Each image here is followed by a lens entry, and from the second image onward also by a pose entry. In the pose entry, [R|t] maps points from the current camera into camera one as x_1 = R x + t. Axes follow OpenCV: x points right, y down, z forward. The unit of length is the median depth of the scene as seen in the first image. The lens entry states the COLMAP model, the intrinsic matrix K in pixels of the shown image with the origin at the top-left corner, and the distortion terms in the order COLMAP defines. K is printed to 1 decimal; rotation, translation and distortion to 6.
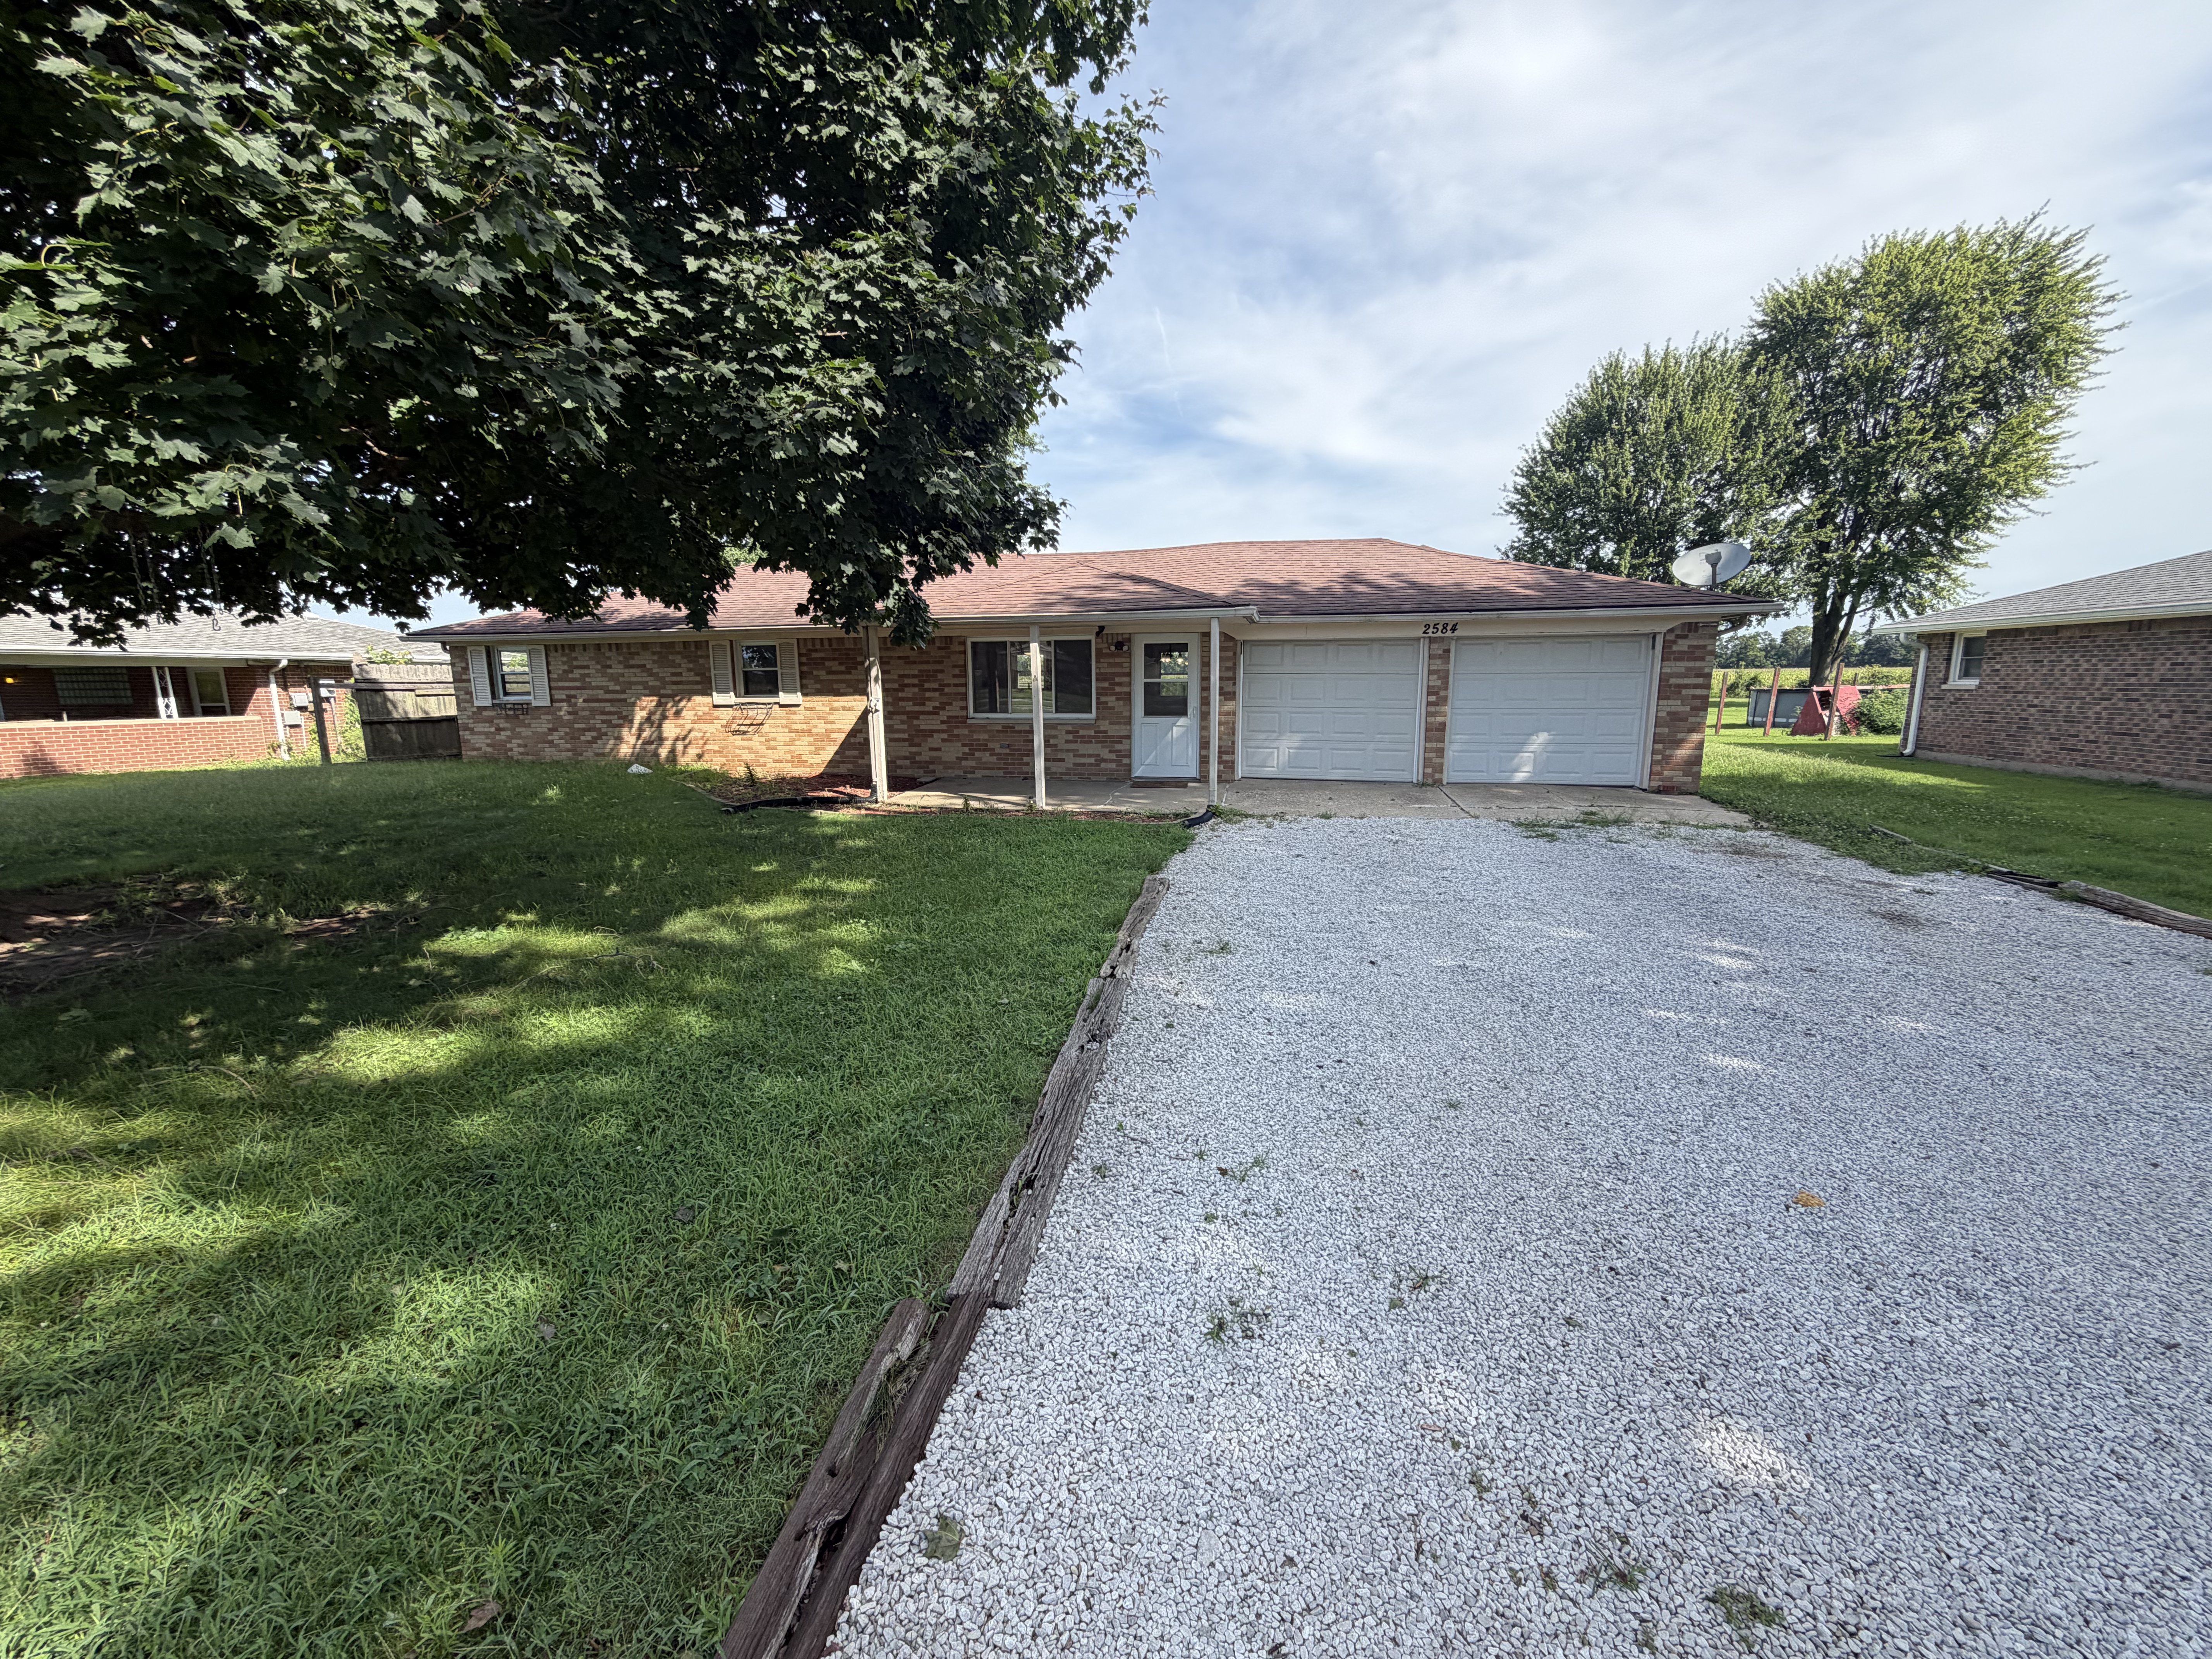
lens RADIAL K [[887.1, 0, 1106.0], [0, 887.1, 829.5], [0, 0, 1]] dist [-0.000849, -0.000496]
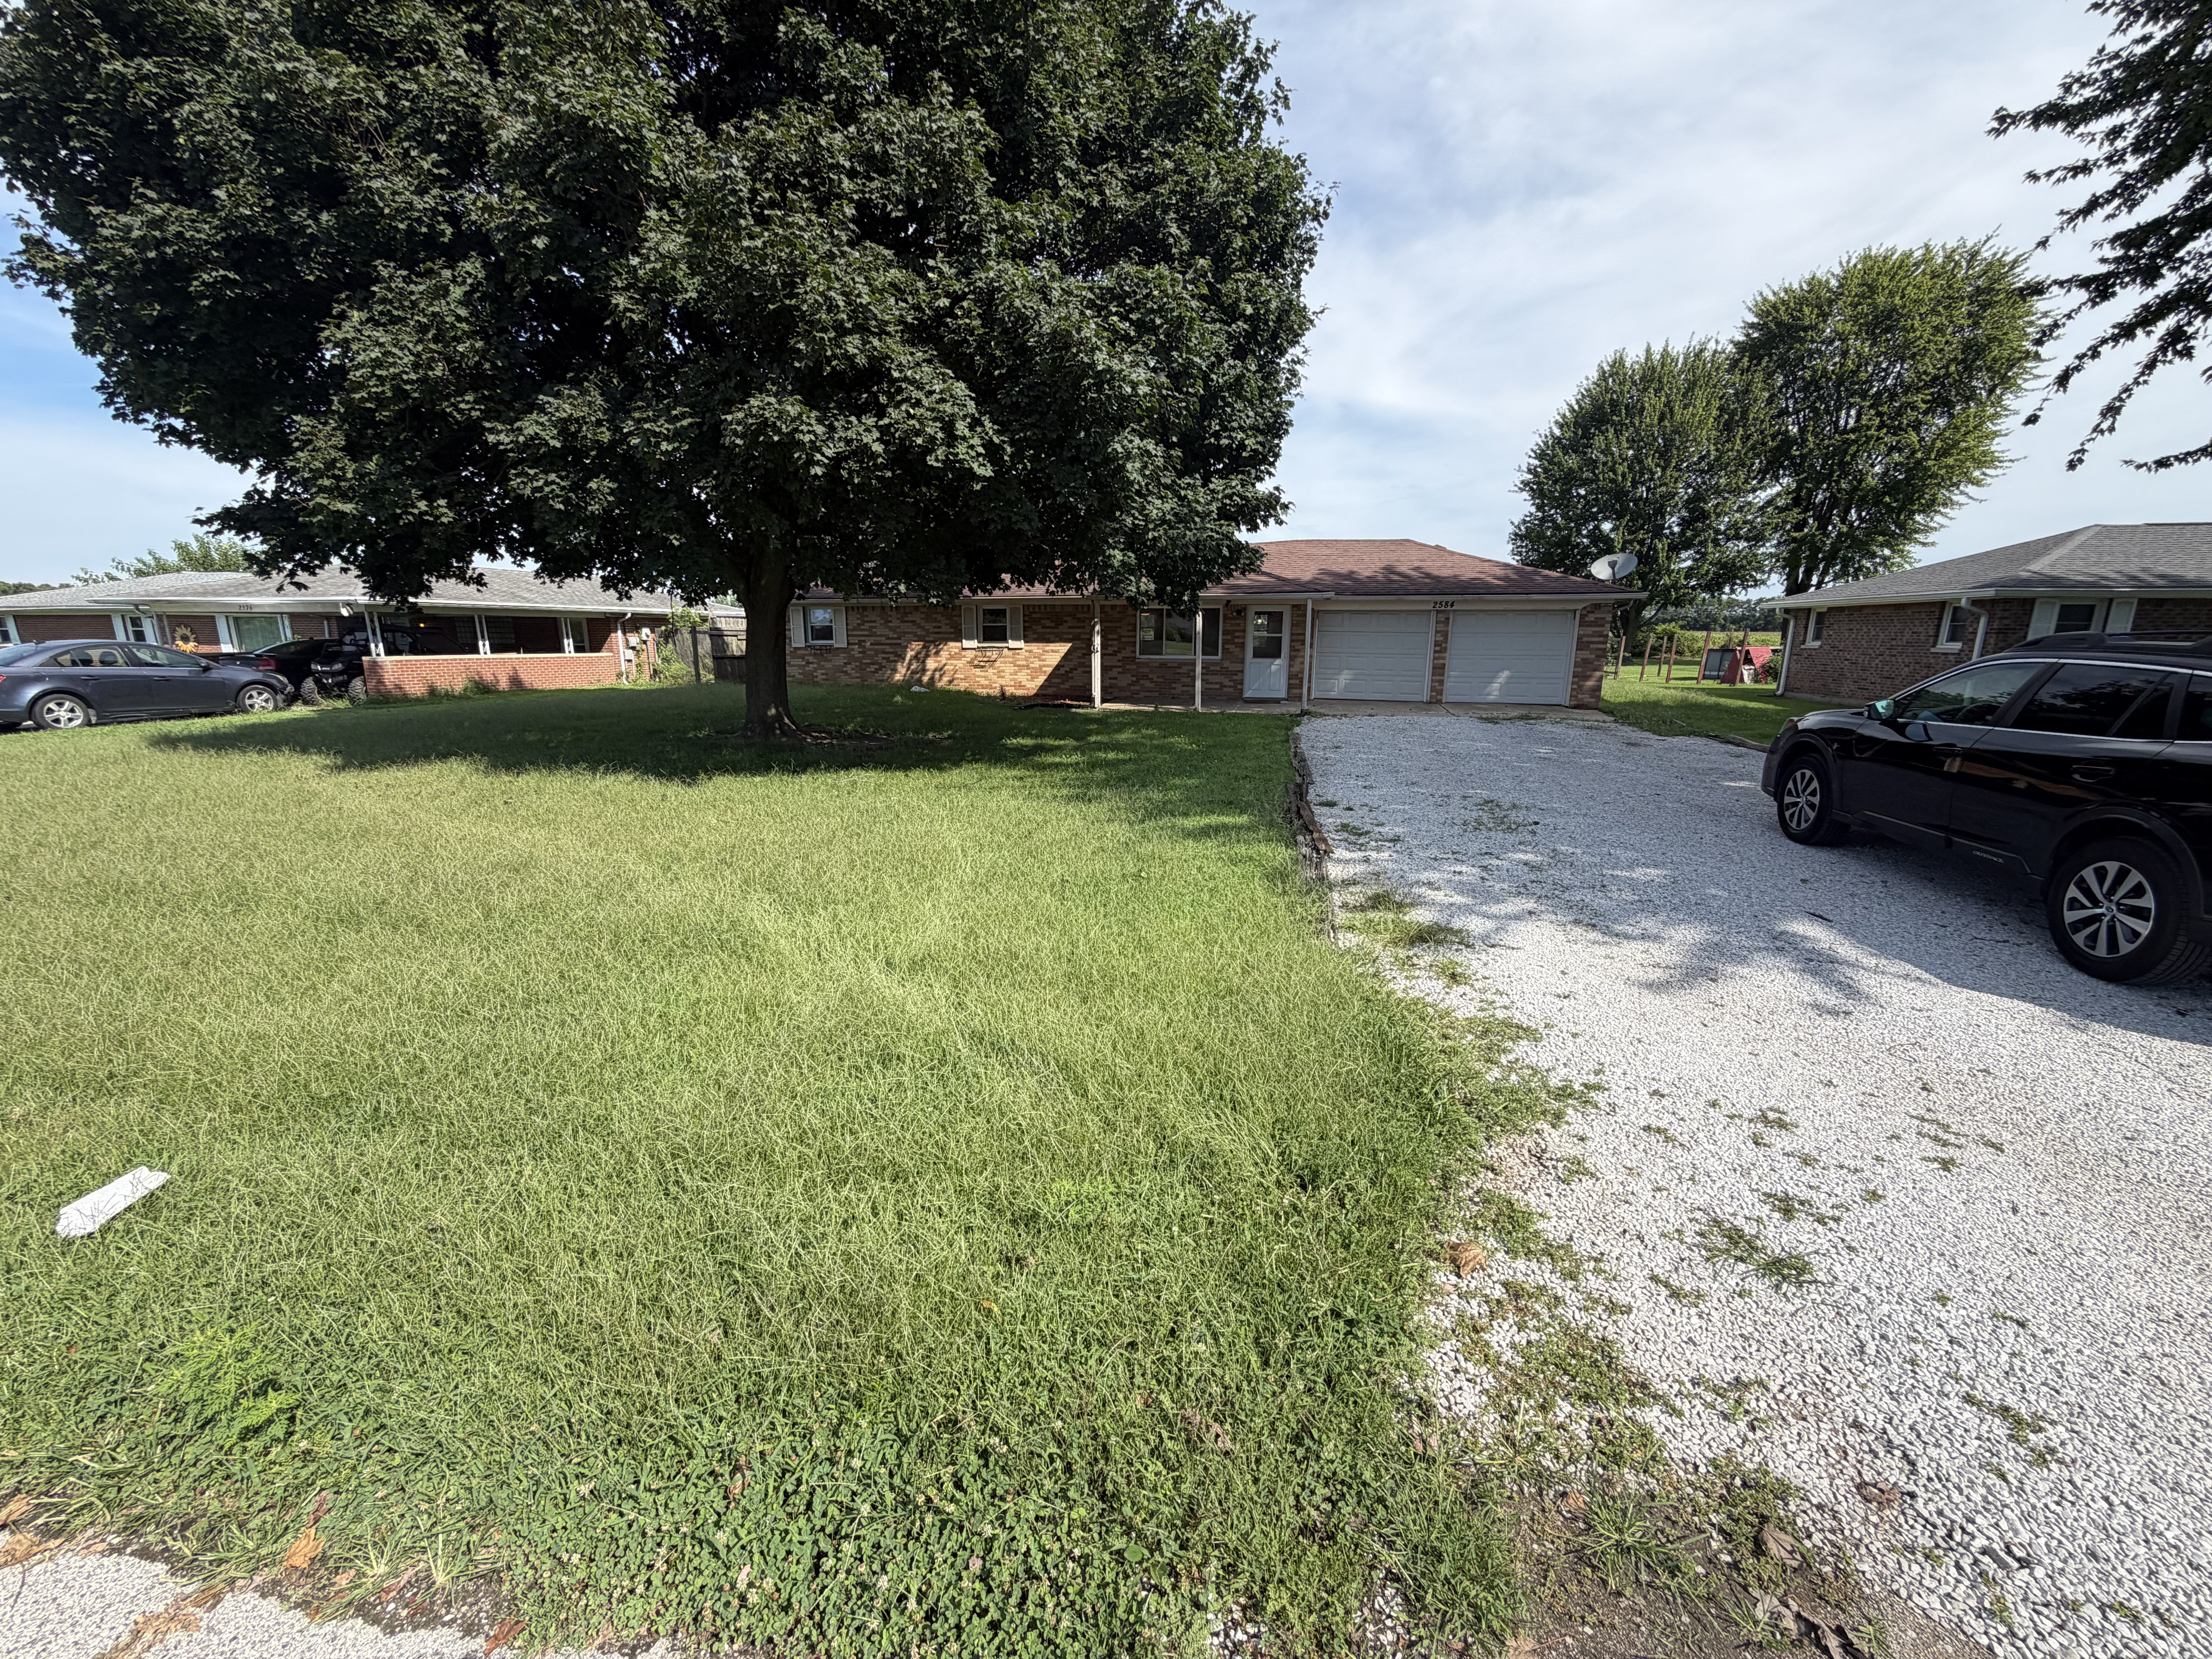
lens RADIAL K [[887.1, 0, 1106.0], [0, 887.1, 829.5], [0, 0, 1]] dist [-0.000849, -0.000496]
pose [[0.999726, 0.016049, -0.017029, -0.129556], [-0.015200, 0.998690, 0.048866, 0.071459], [0.017790, -0.048594, 0.998660, -0.408597]]
